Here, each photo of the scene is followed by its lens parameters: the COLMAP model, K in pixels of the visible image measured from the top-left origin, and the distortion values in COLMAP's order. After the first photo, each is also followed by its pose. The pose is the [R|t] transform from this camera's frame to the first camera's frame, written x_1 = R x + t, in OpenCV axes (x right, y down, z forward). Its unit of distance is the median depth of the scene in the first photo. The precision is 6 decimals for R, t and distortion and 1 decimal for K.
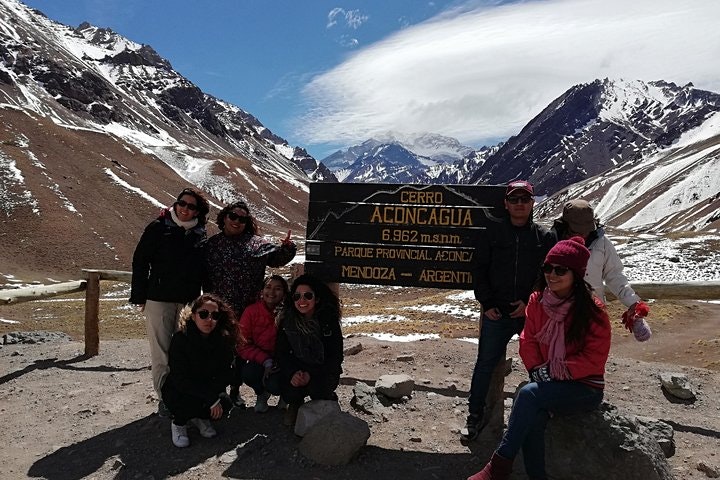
lens RADIAL K [[538.6, 0, 360.6], [0, 538.6, 241.3], [0, 0, 1]] dist [0.029468, -0.030115]
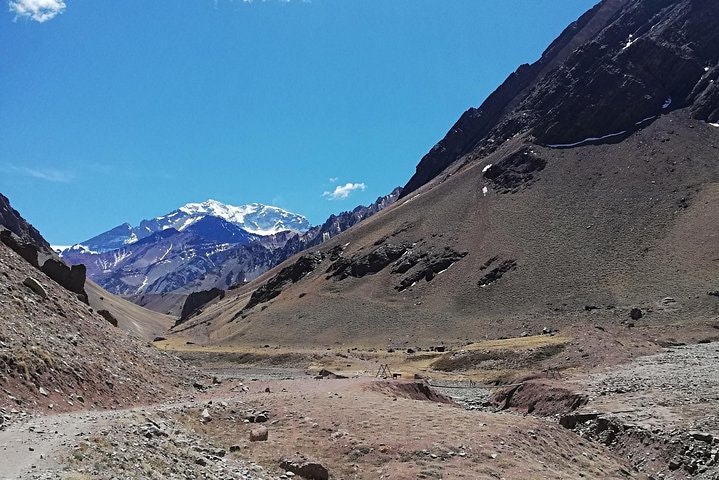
lens RADIAL K [[738.6, 0, 362.9], [0, 738.6, 233.0], [0, 0, 1]] dist [0.023720, 0.000000]
pose [[0.966658, 0.038777, 0.253117, 0.084718], [0.006421, 0.984486, -0.175346, -0.013259], [-0.255989, 0.171125, 0.951412, 0.705823]]
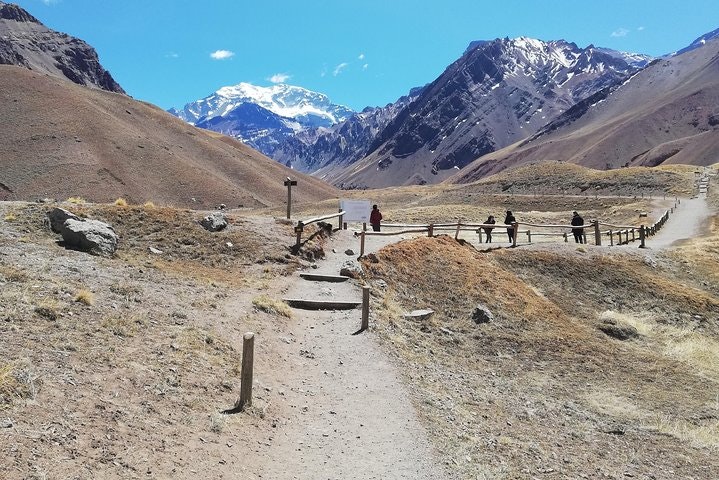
lens RADIAL K [[713.5, 0, 357.0], [0, 713.5, 147.5], [0, 0, 1]] dist [0.064090, 0.000000]
pose [[0.975190, -0.002970, 0.221350, -0.079167], [0.027739, 0.993668, -0.108877, 0.009501], [-0.219625, 0.112316, 0.969097, -0.121191]]
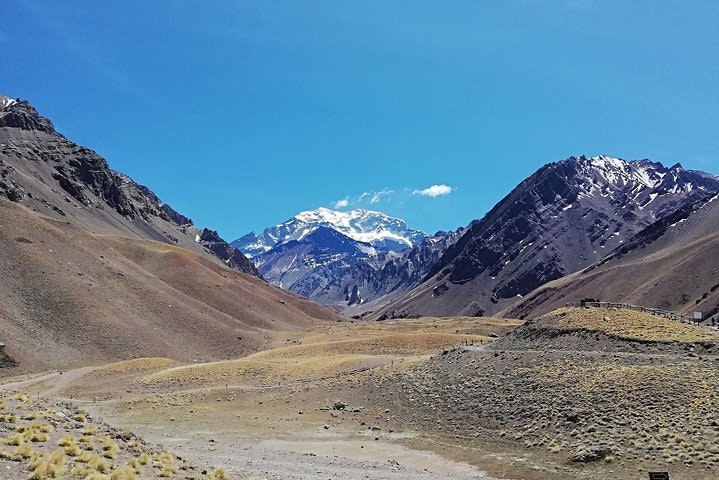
lens RADIAL K [[713.5, 0, 362.4], [0, 713.5, 239.3], [0, 0, 1]] dist [0.064090, 0.000000]
pose [[0.992951, 0.015830, 0.117467, -0.022397], [0.002879, 0.987529, -0.157414, 0.003465], [-0.118494, 0.156642, 0.980521, -0.048707]]
